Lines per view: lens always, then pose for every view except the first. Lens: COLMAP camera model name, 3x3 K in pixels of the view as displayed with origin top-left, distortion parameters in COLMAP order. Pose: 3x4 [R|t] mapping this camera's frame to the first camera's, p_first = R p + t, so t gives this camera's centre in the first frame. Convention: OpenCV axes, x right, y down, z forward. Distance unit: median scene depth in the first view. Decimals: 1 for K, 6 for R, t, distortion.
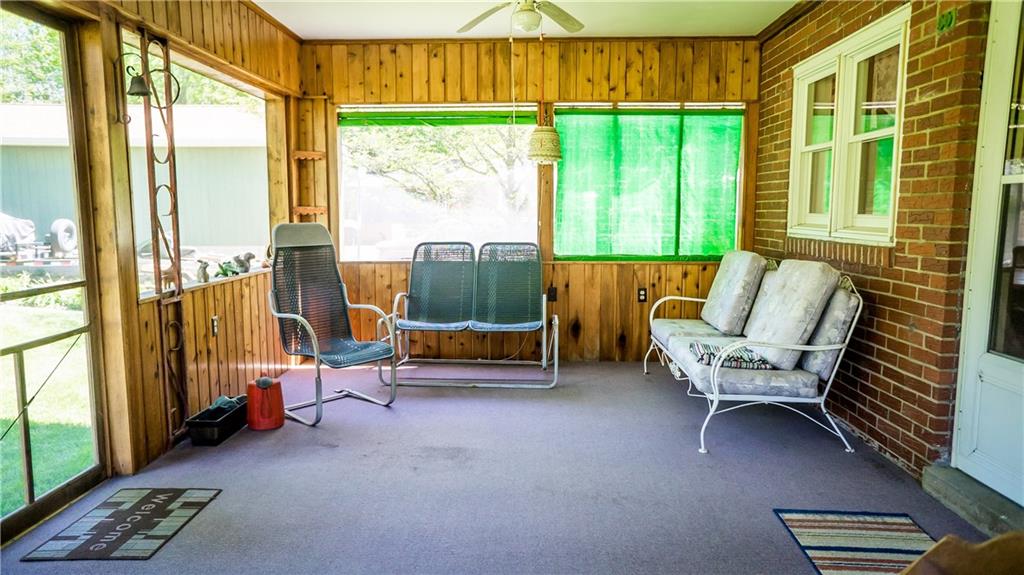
lens RADIAL K [[686.8, 0, 508.4], [0, 686.8, 288.5], [0, 0, 1]] dist [-0.043183, 0.050184]
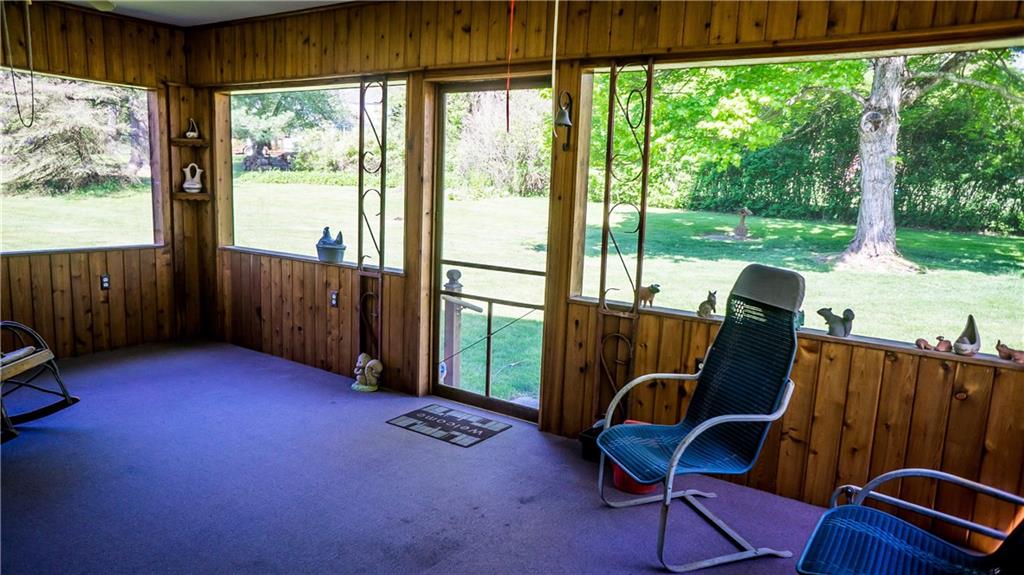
lens RADIAL K [[686.8, 0, 508.6], [0, 686.8, 289.7], [0, 0, 1]] dist [-0.043183, 0.050184]
pose [[-0.529526, 0.107269, -0.841484, 0.598315], [-0.148368, 0.964971, 0.216375, -0.280963], [0.835218, 0.239426, -0.495062, 1.741639]]
